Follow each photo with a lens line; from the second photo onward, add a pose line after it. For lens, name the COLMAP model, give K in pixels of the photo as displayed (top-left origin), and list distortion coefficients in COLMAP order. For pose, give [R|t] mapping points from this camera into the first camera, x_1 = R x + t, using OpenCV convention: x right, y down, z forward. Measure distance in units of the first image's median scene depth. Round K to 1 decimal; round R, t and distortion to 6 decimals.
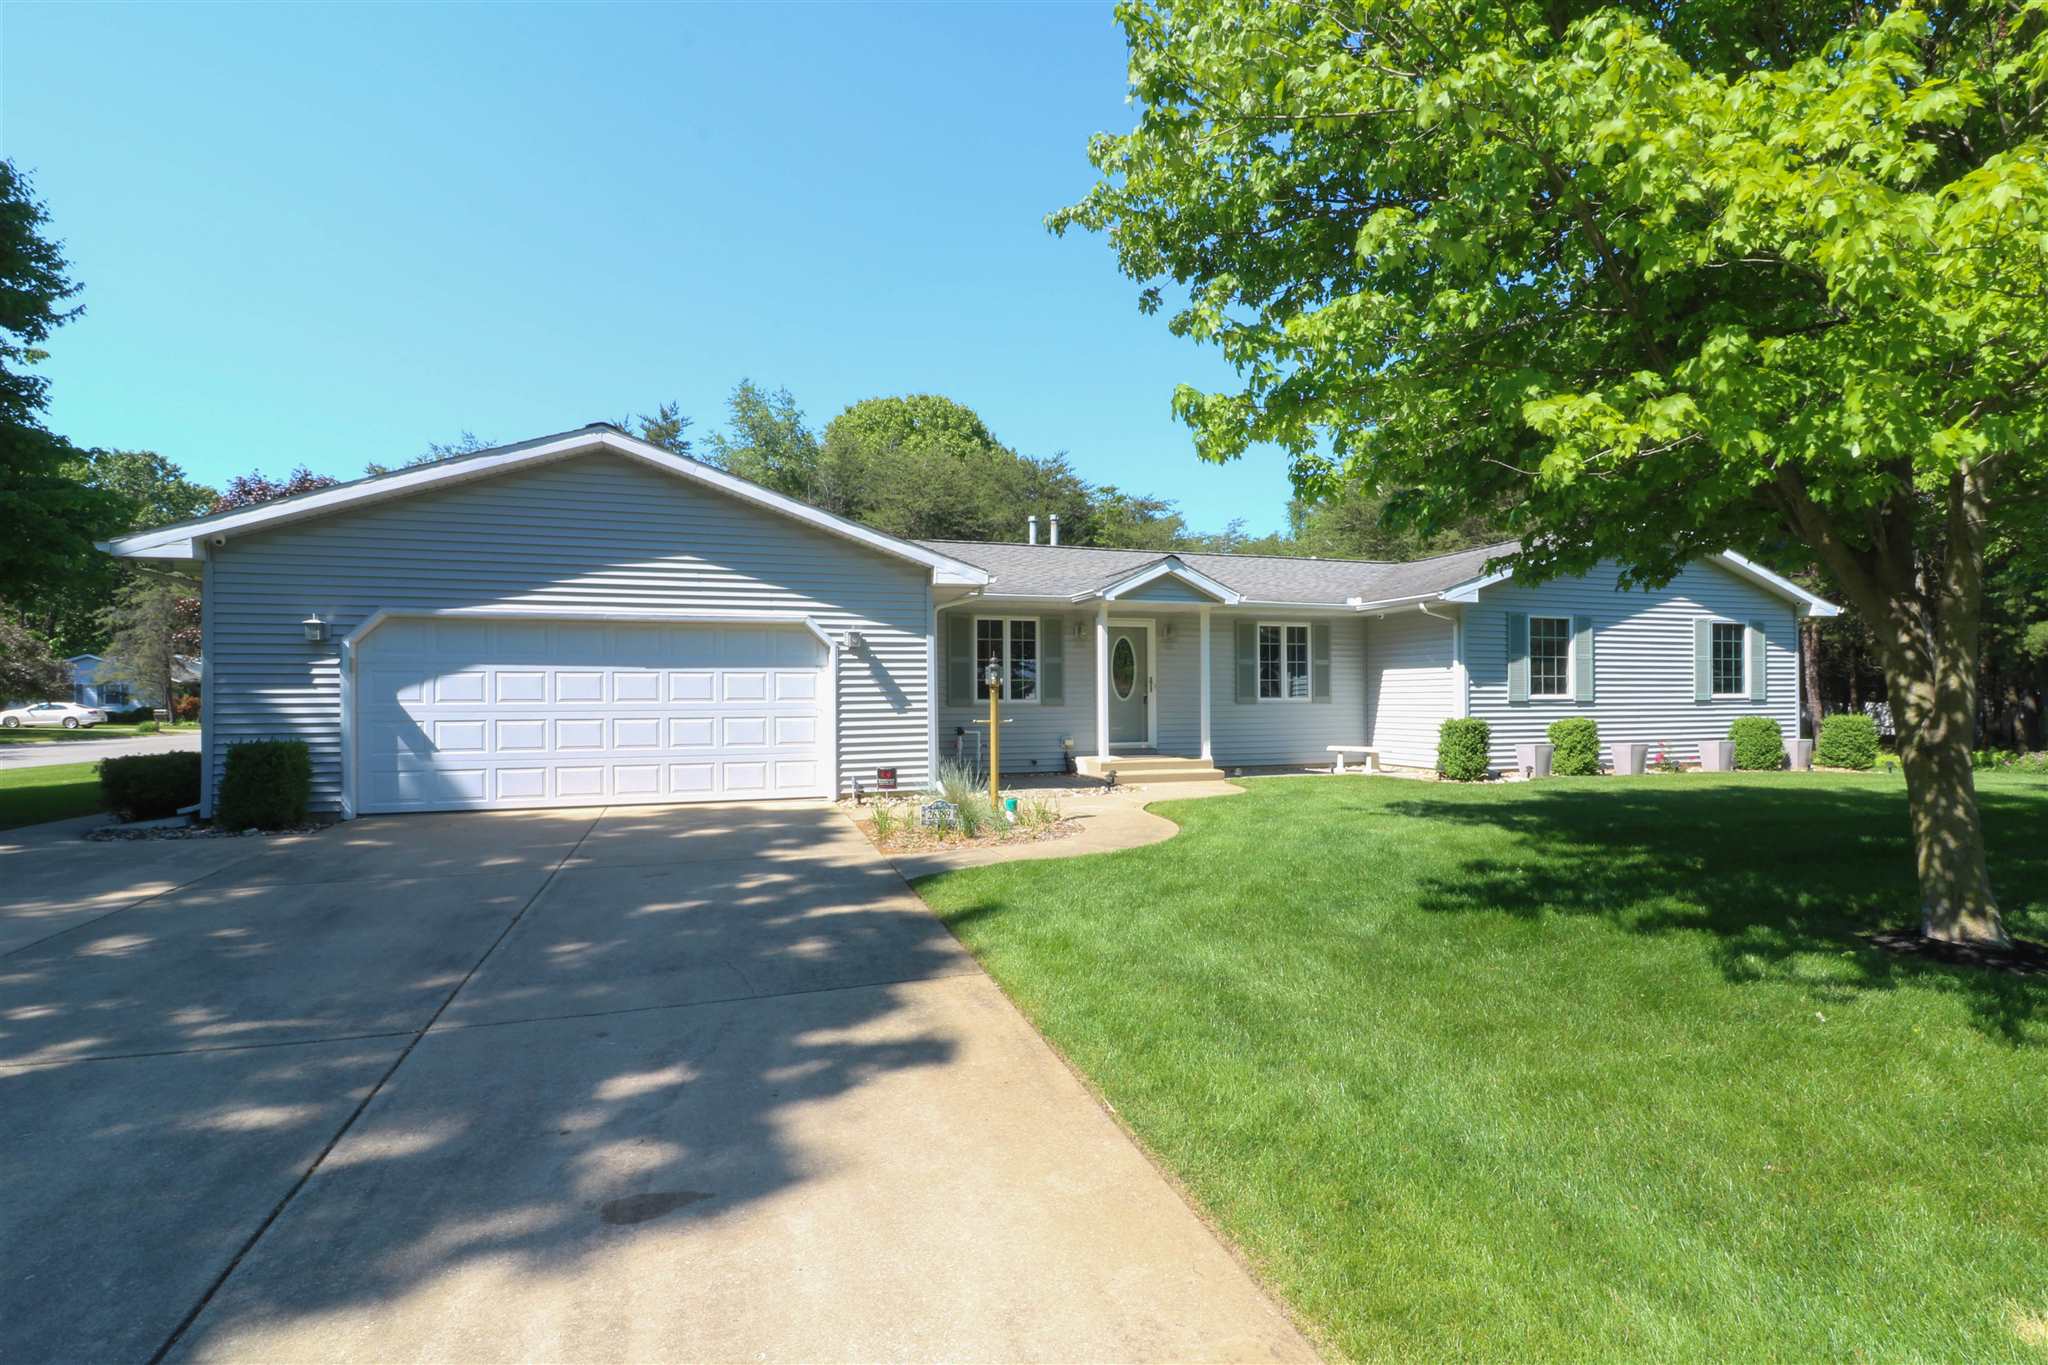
lens RADIAL K [[934.5, 0, 1030.2], [0, 934.5, 686.8], [0, 0, 1]] dist [-0.015966, 0.000058]
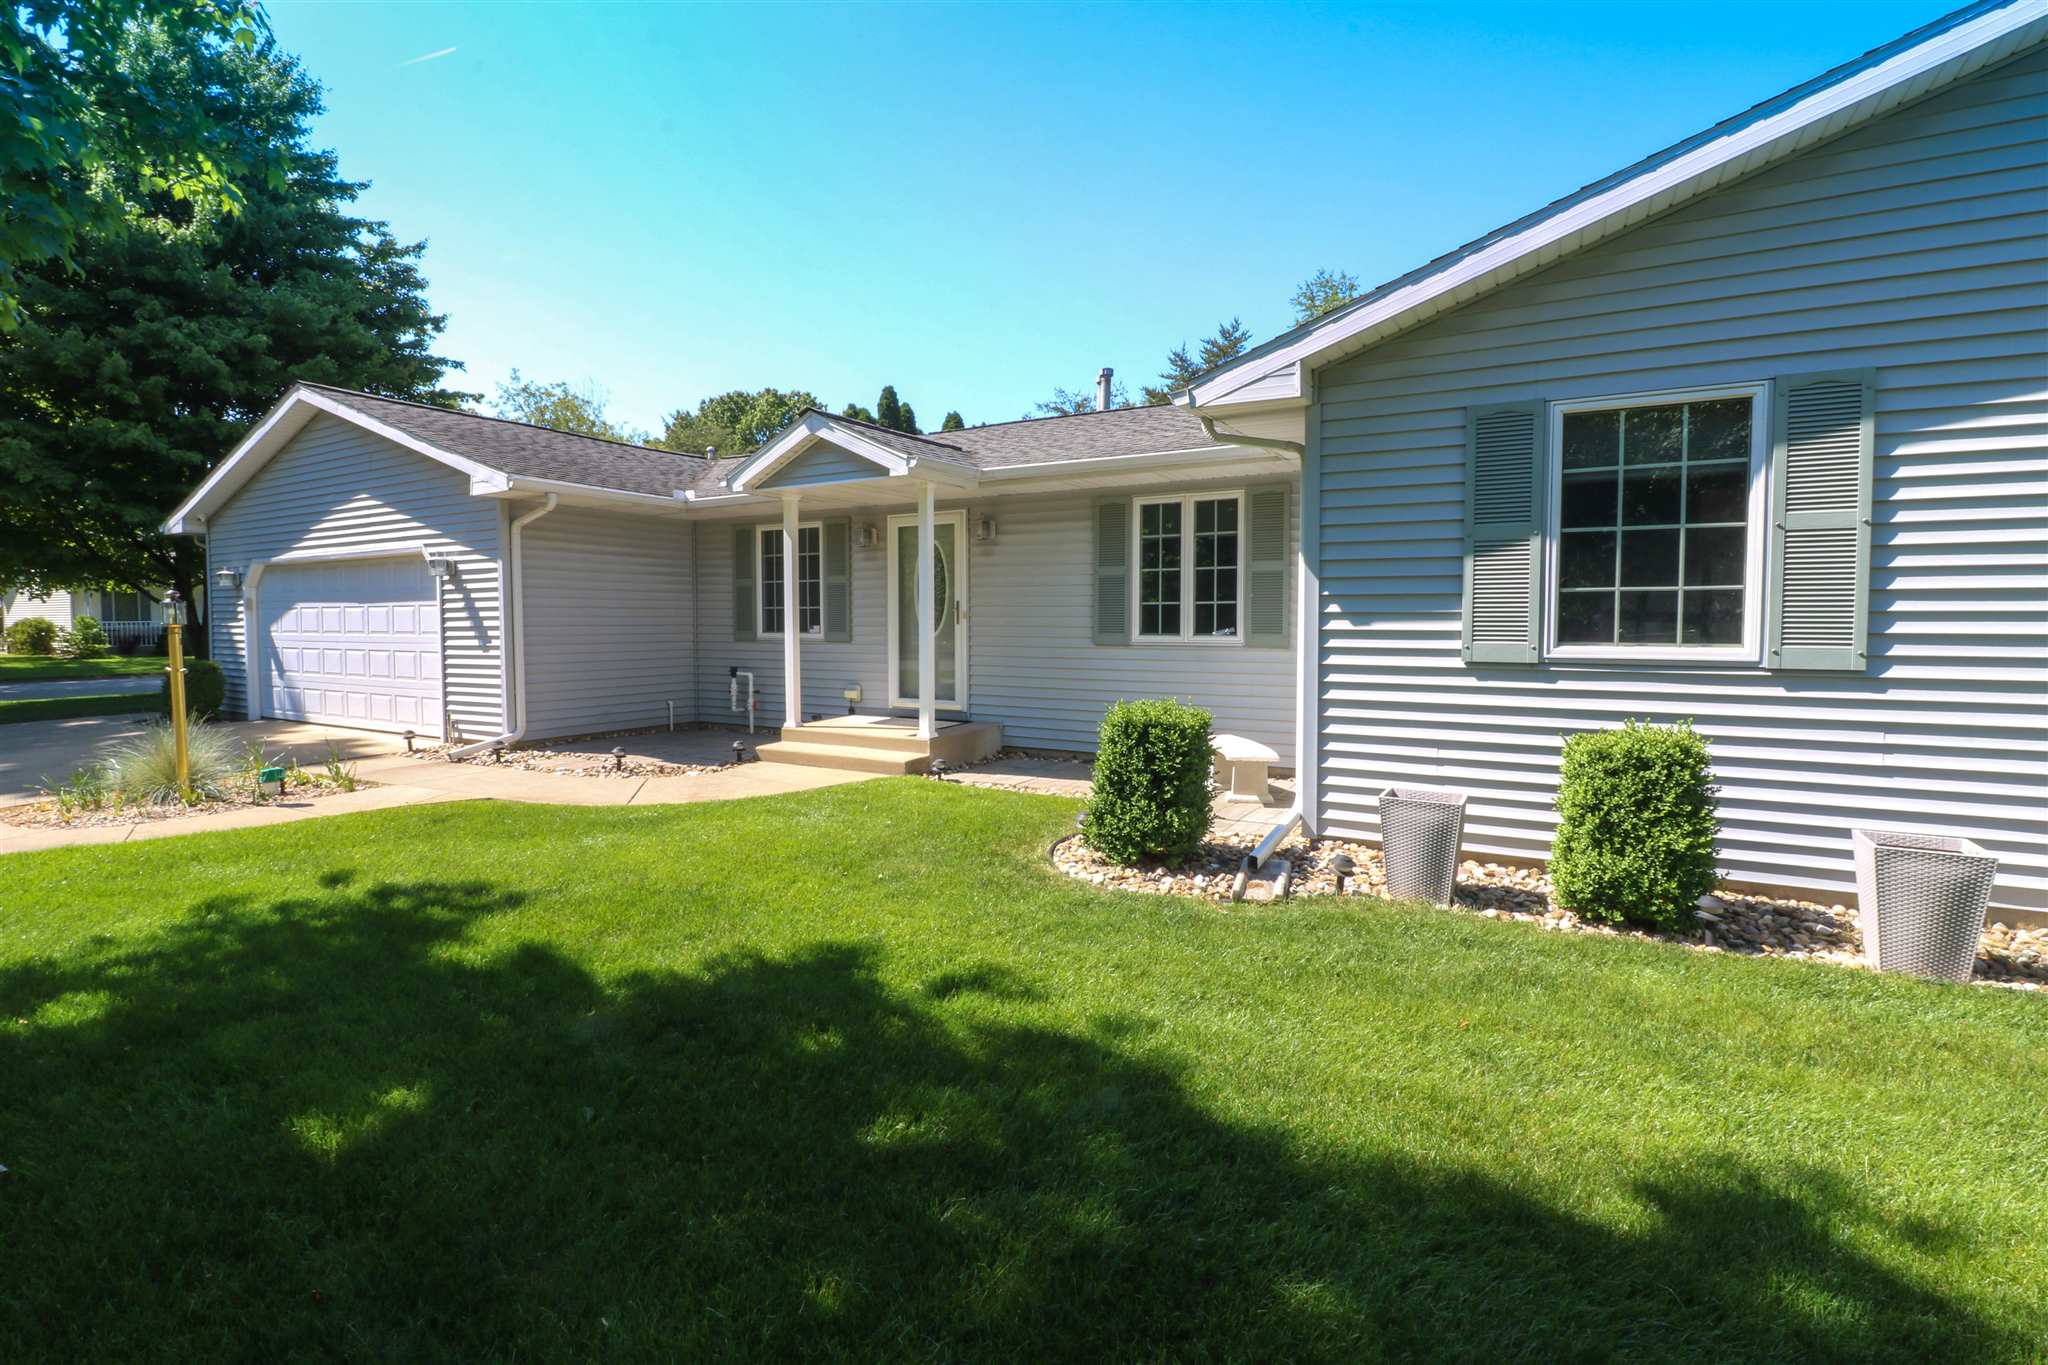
lens RADIAL K [[934.5, 0, 1022.4], [0, 934.5, 674.1], [0, 0, 1]] dist [-0.015966, 0.000058]
pose [[0.669112, 0.047720, -0.741628, 0.651470], [0.007951, 0.997420, 0.071352, -0.006144], [0.743119, -0.053639, 0.667006, 0.617440]]
